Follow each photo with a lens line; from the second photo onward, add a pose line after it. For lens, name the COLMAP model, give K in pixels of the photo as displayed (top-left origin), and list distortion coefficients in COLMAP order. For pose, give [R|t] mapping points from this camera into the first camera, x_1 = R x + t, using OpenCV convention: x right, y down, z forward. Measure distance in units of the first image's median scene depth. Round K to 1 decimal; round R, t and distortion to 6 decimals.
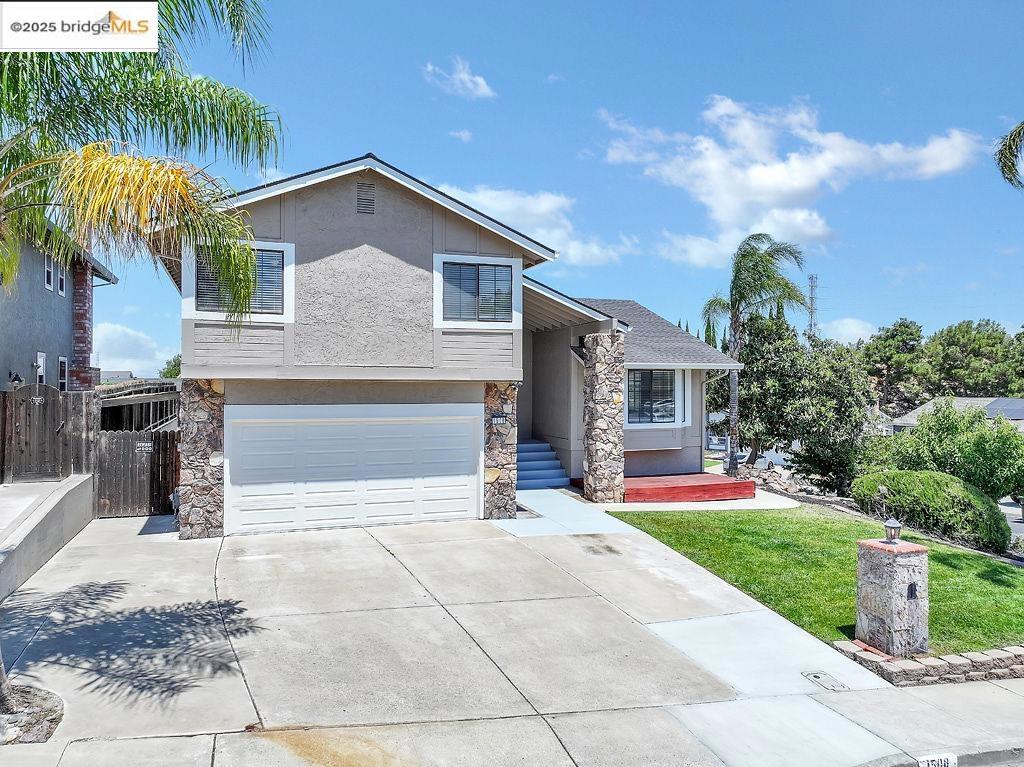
lens RADIAL K [[736.9, 0, 512.0], [0, 736.9, 383.5], [0, 0, 1]] dist [-0.008120, 0.021781]
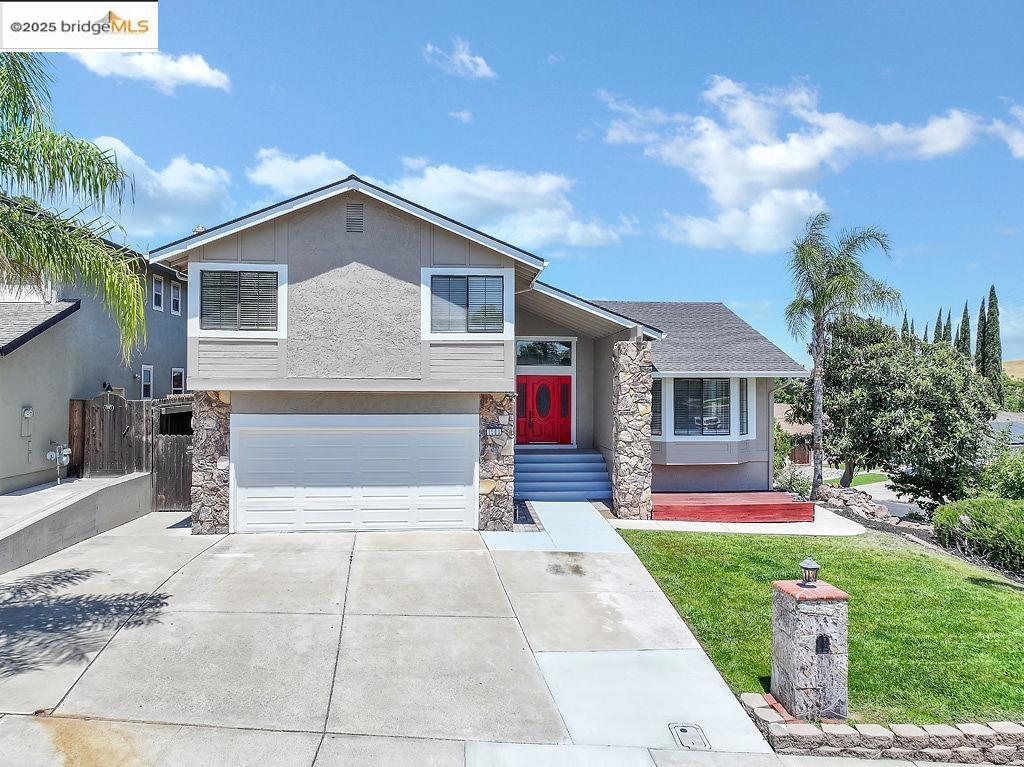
lens RADIAL K [[736.9, 0, 512.0], [0, 736.9, 383.5], [0, 0, 1]] dist [-0.008120, 0.021781]
pose [[0.962651, 0.000165, -0.270745, 0.296930], [-0.000854, 0.999997, -0.002428, -0.013559], [0.270744, 0.002569, 0.962648, 0.052888]]
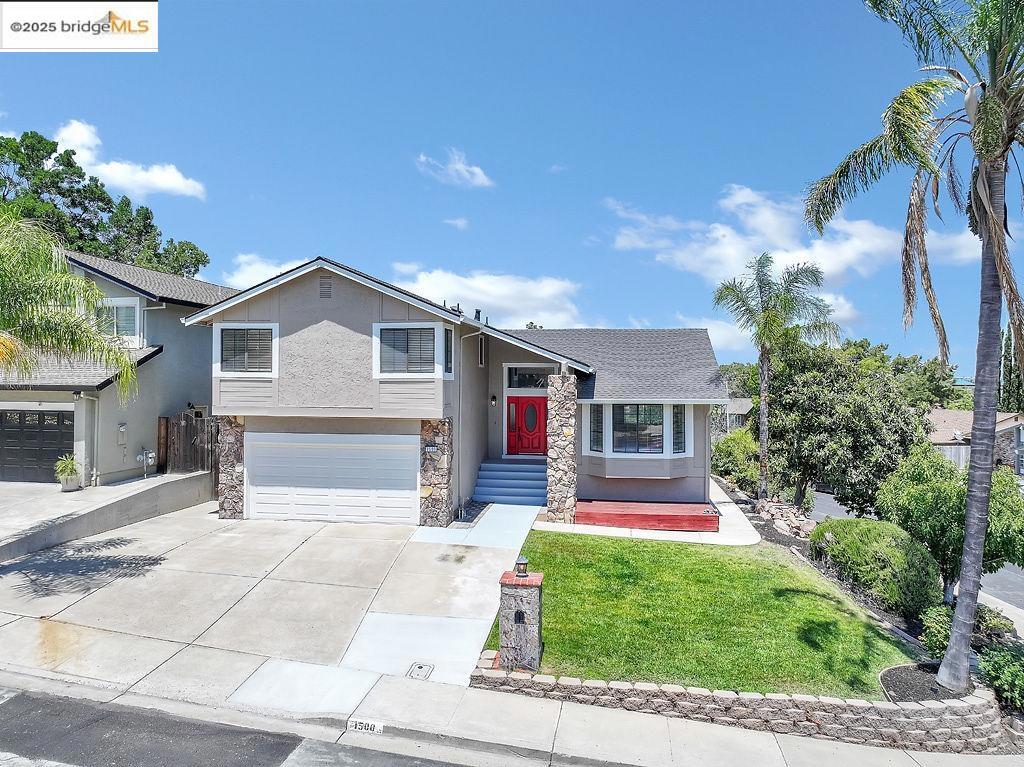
lens RADIAL K [[736.9, 0, 512.0], [0, 736.9, 383.5], [0, 0, 1]] dist [-0.008120, 0.021781]
pose [[0.873585, 0.005458, -0.486641, 0.780886], [-0.002340, 0.999973, 0.007014, -0.078285], [0.486666, -0.004989, 0.873574, -0.046391]]
